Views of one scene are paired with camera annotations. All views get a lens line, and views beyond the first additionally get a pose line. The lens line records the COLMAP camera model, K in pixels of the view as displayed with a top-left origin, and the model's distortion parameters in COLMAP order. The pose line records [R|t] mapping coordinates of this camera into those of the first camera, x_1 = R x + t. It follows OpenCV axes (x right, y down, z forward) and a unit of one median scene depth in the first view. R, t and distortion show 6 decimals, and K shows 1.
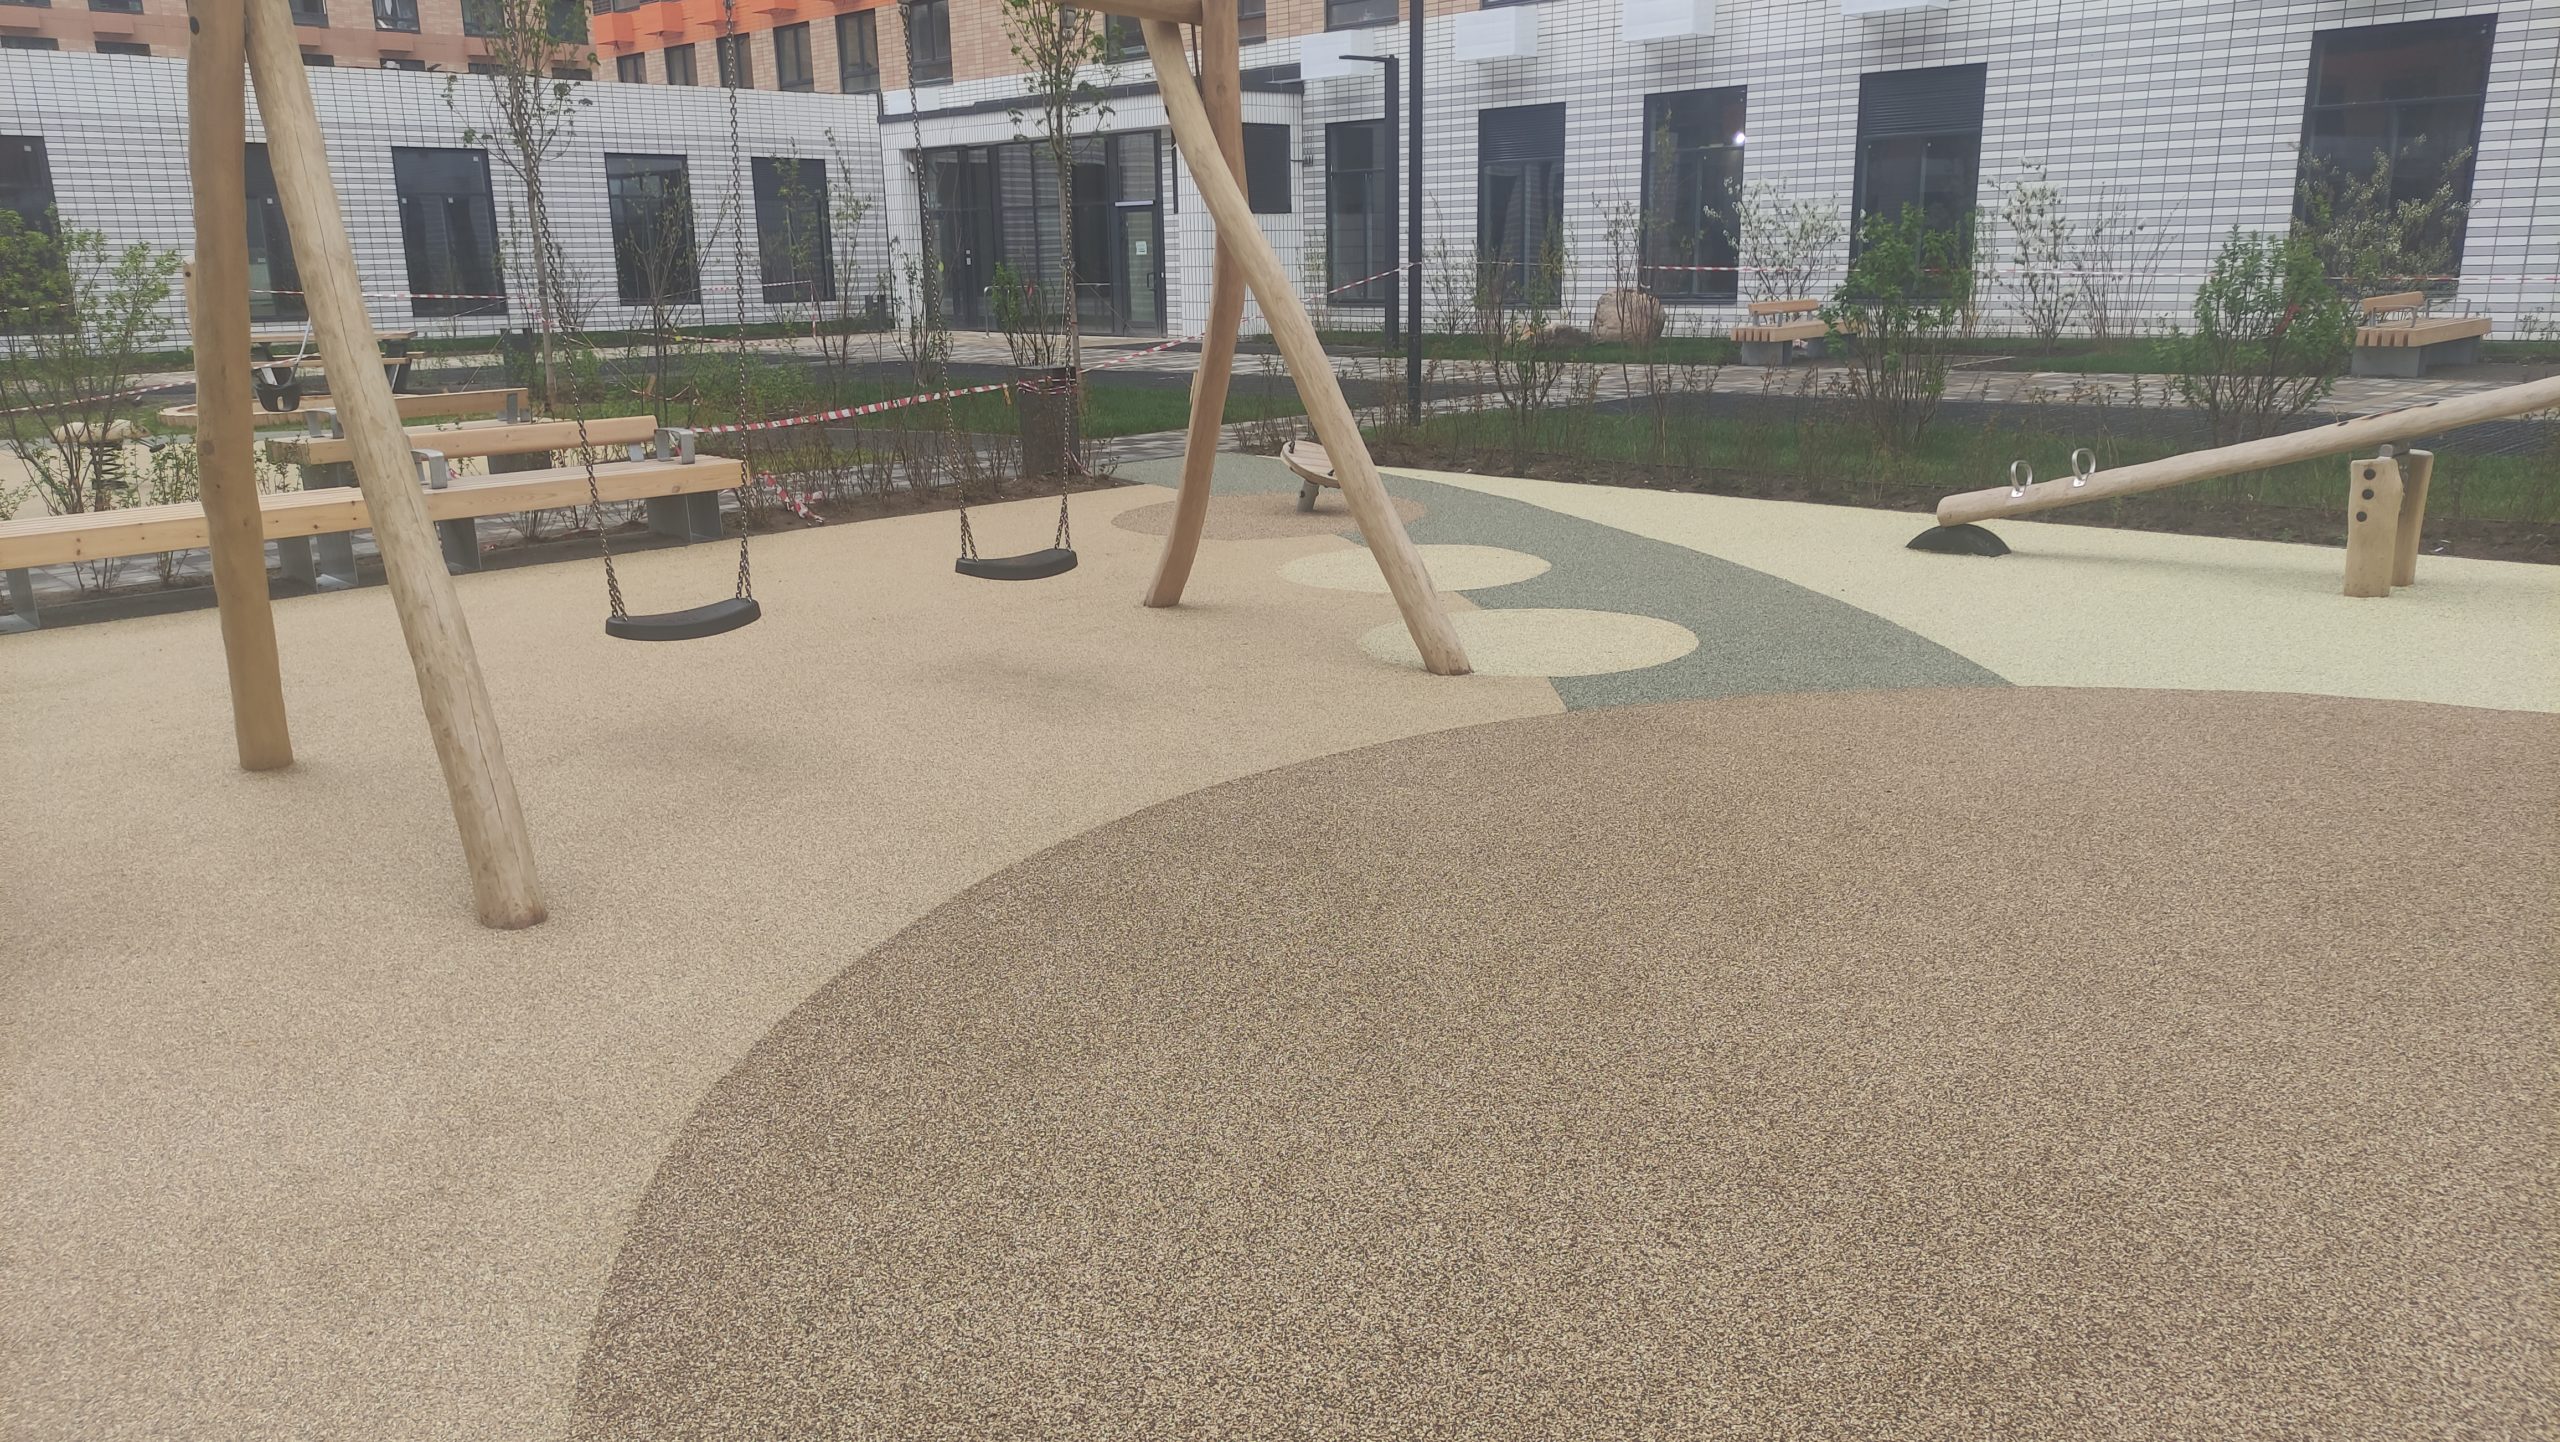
lens RADIAL K [[1841.8, 0, 1280.0], [0, 1841.8, 721.0], [0, 0, 1]] dist [0.064782, -0.055851]
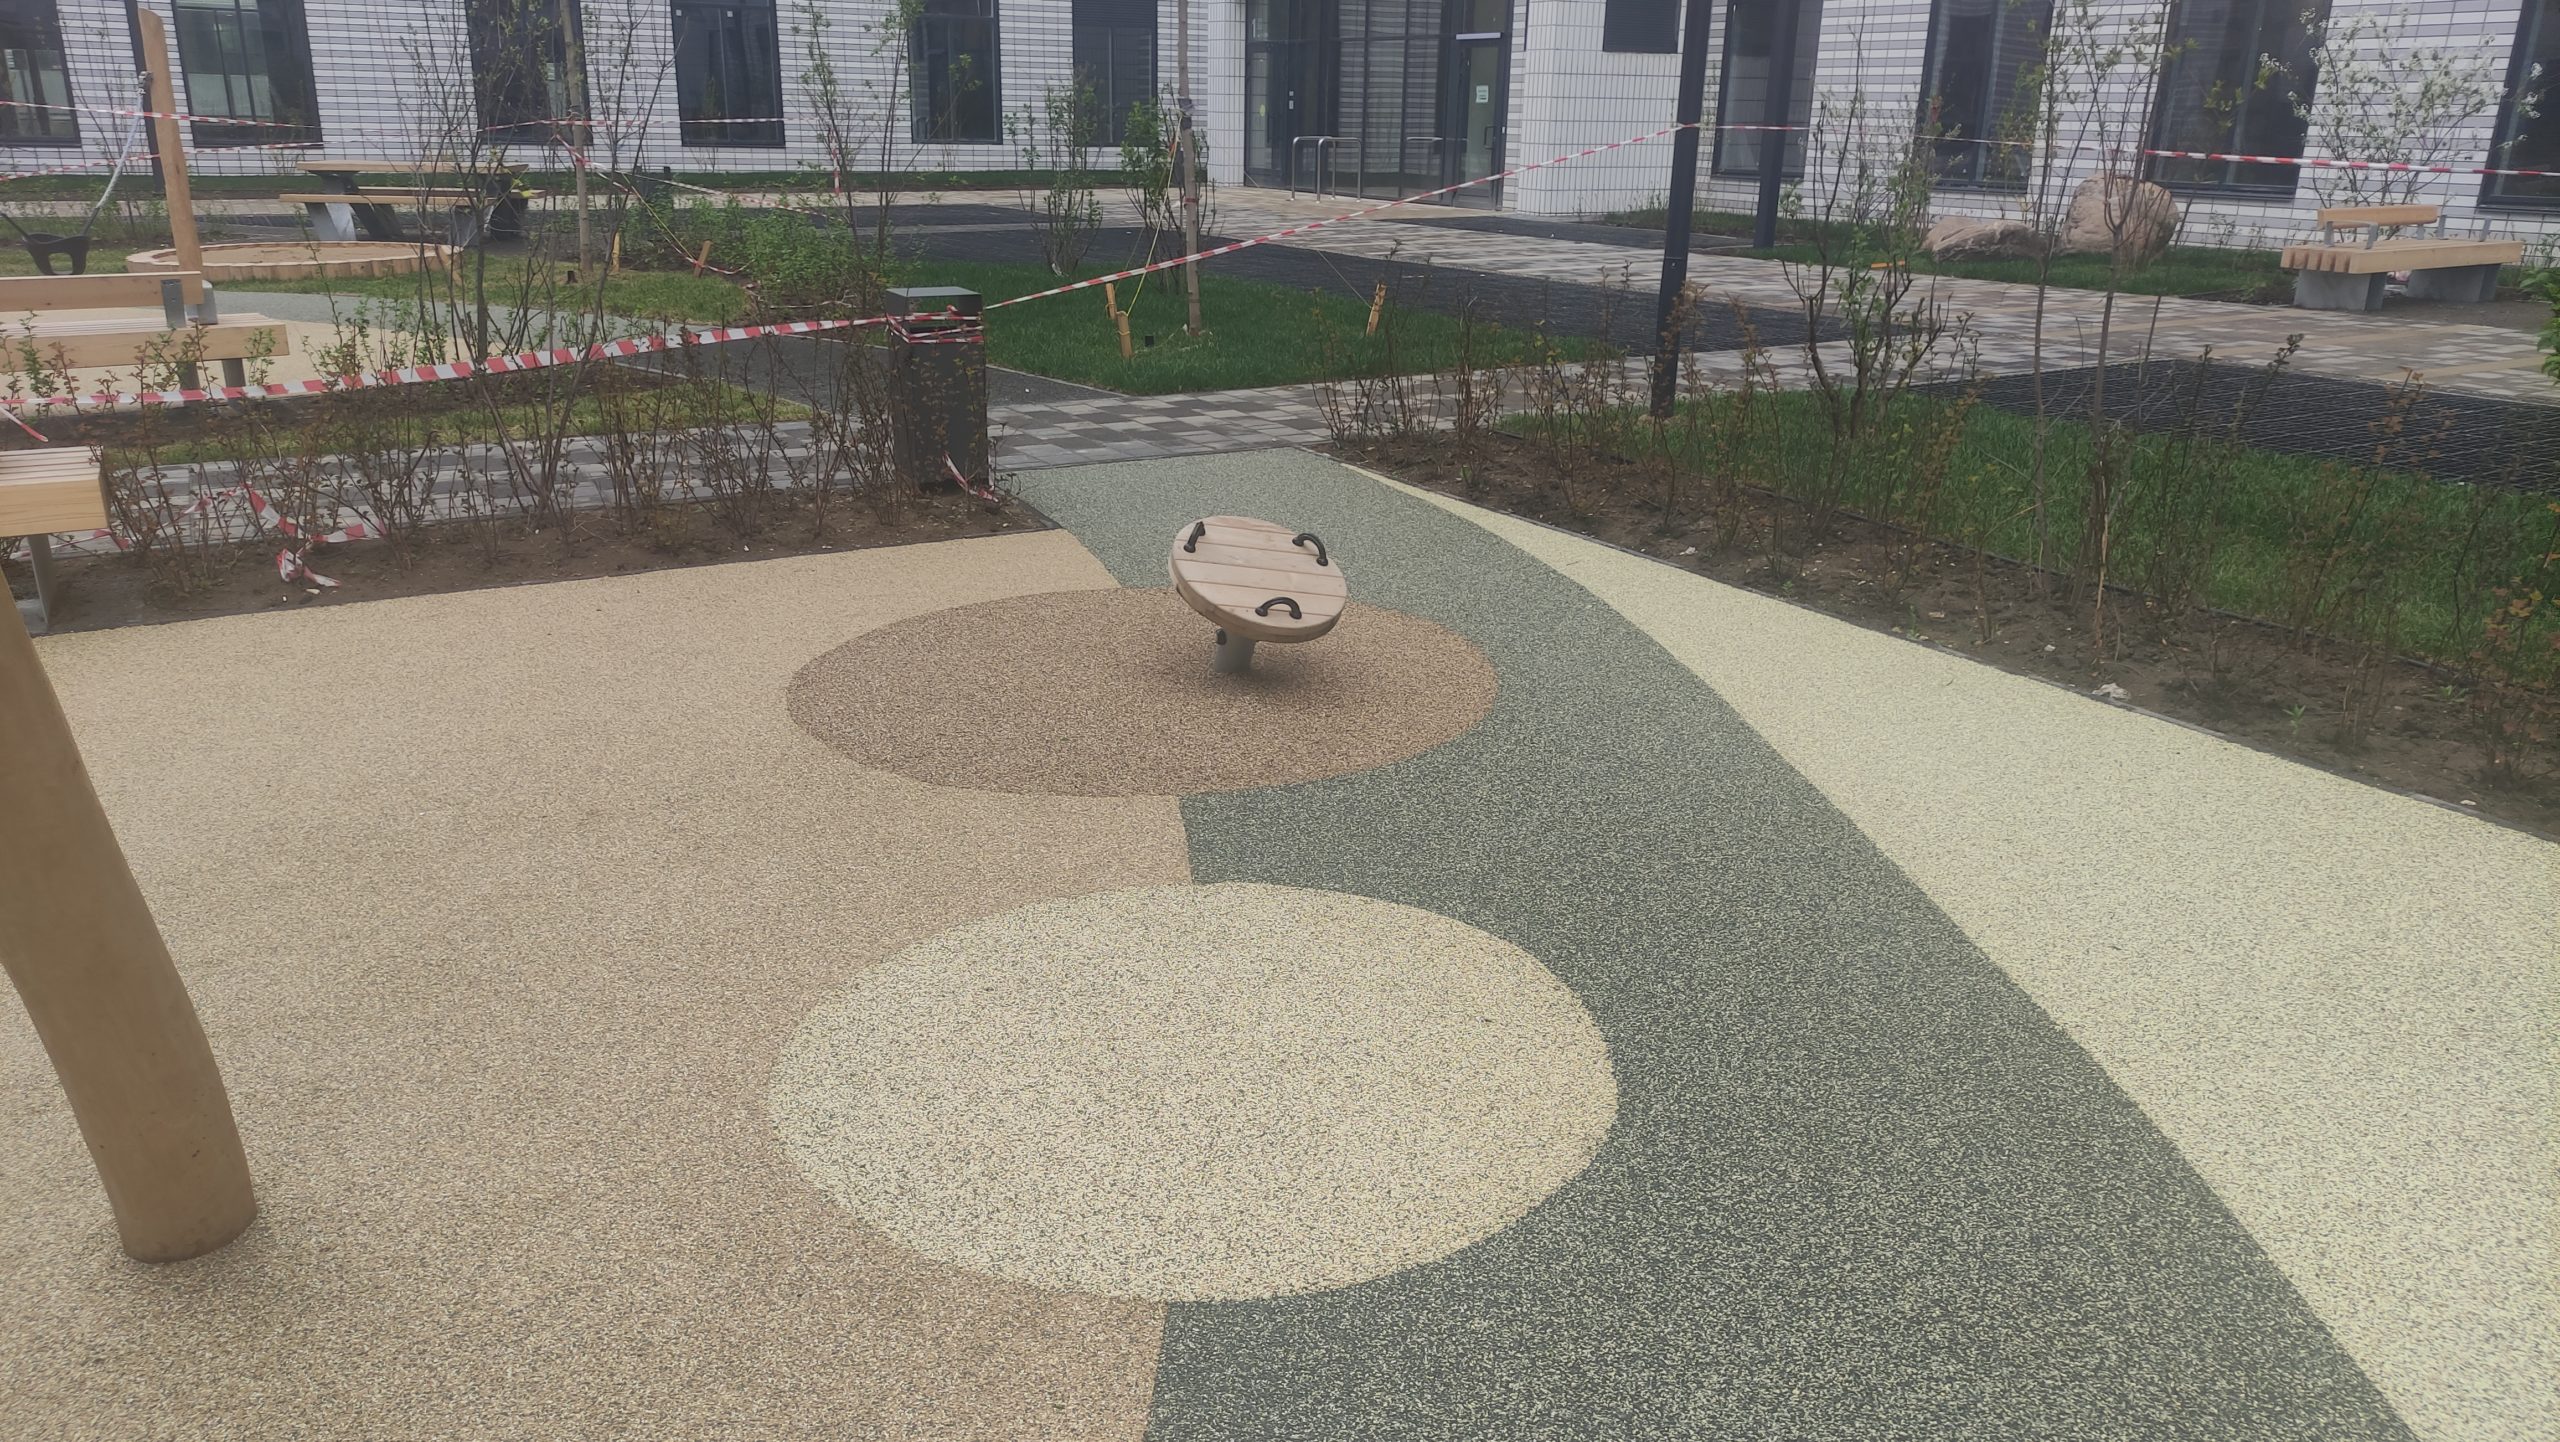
lens RADIAL K [[1841.8, 0, 1280.0], [0, 1841.8, 721.0], [0, 0, 1]] dist [0.064782, -0.055851]
pose [[0.970301, 0.110904, -0.214981, 0.055261], [-0.095202, 0.992067, 0.082096, -0.059015], [0.222380, -0.059191, 0.973162, 0.243879]]
